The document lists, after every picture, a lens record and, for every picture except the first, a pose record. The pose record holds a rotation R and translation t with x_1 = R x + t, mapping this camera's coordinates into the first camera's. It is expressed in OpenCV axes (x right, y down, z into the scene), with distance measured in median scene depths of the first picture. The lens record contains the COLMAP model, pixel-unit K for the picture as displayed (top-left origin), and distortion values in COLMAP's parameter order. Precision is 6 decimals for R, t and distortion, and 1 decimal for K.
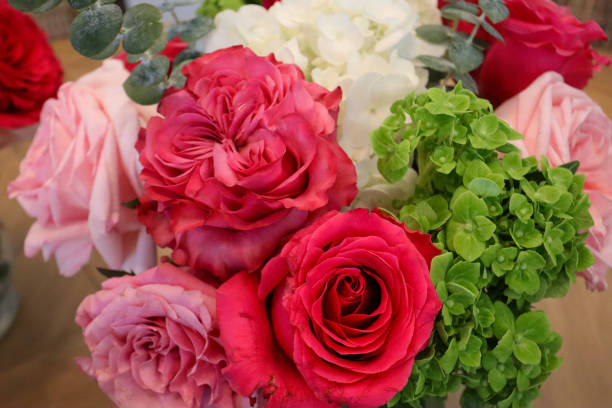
lens RADIAL K [[545.4, 0, 322.2], [0, 545.4, 195.4], [0, 0, 1]] dist [0.000912, -0.001591]
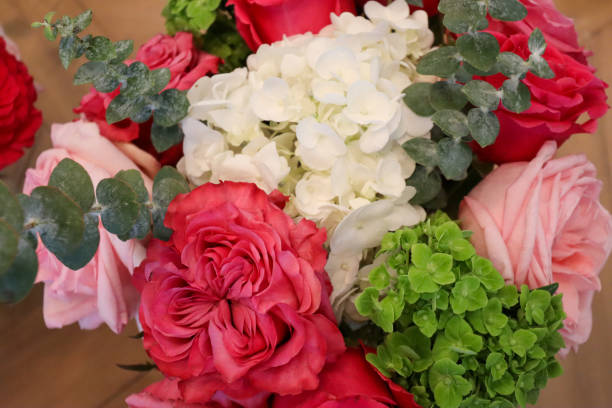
lens RADIAL K [[545.4, 0, 322.2], [0, 545.4, 195.4], [0, 0, 1]] dist [0.000912, -0.001591]
pose [[0.997902, -0.061991, -0.018684, 0.054304], [0.064606, 0.934431, 0.350235, -0.650736], [-0.004253, -0.350707, 0.936475, 0.091433]]
